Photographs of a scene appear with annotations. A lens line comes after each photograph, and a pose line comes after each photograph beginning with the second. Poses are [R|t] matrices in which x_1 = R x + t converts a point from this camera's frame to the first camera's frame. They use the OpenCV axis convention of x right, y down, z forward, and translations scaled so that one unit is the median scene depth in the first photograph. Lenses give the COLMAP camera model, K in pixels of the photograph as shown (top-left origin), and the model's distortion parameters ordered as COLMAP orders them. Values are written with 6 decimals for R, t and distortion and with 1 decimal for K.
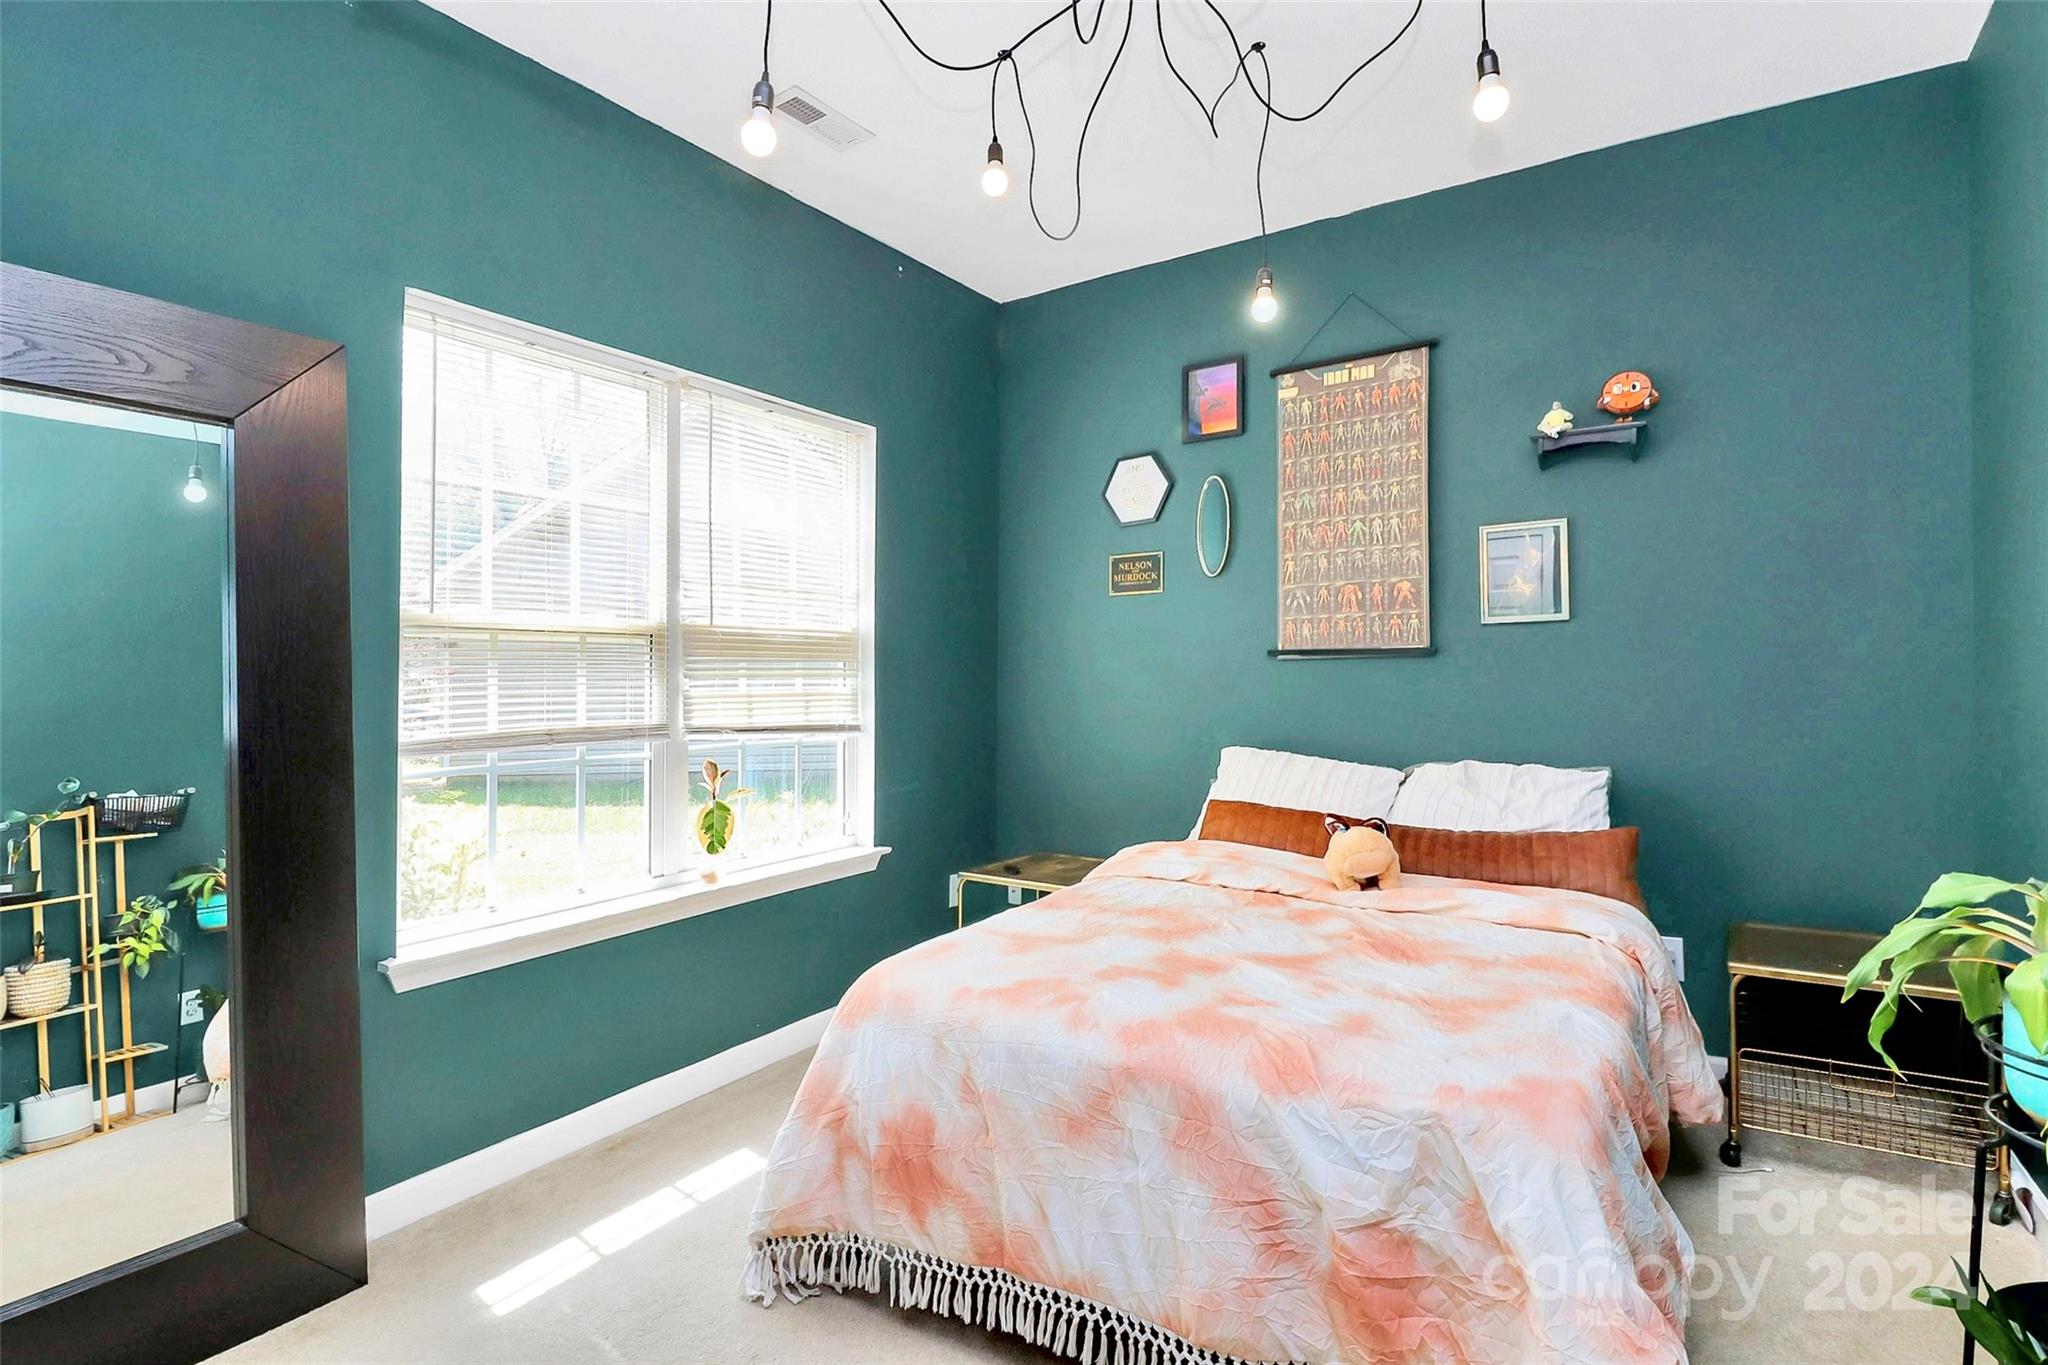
lens RADIAL K [[1003.7, 0, 1024.1], [0, 1003.7, 657.6], [0, 0, 1]] dist [-0.009734, -0.000560]
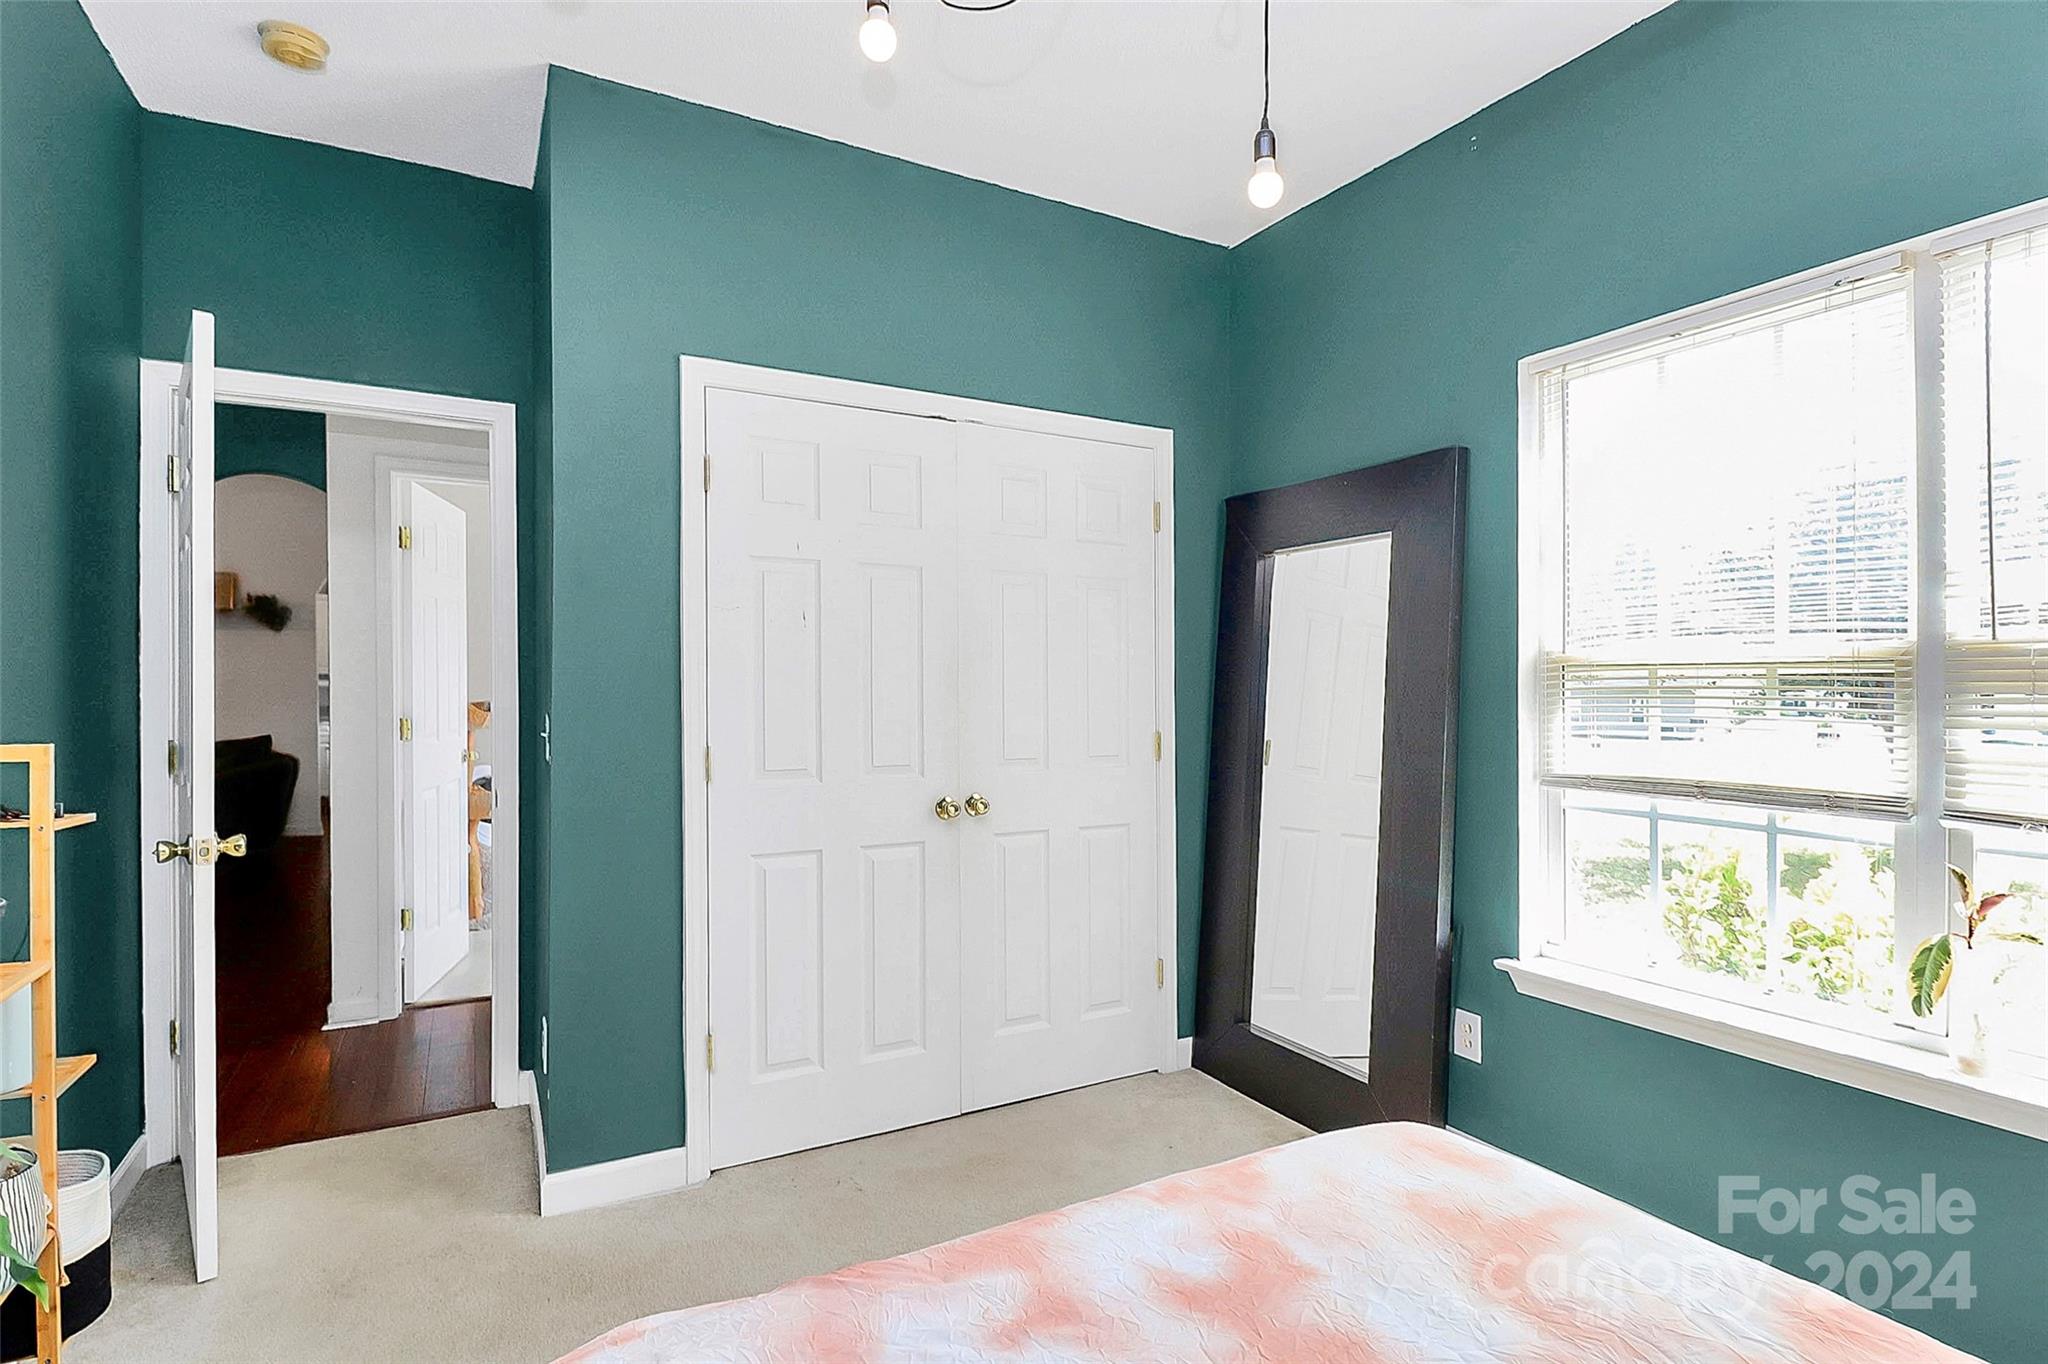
lens RADIAL K [[984.2, 0, 1052.5], [0, 984.2, 677.4], [0, 0, 1]] dist [0.014684, -0.015717]
pose [[-0.442872, 0.006077, -0.896564, 0.525615], [0.025877, 0.999647, -0.006007, -0.024955], [0.896211, -0.025861, -0.442873, 0.901436]]
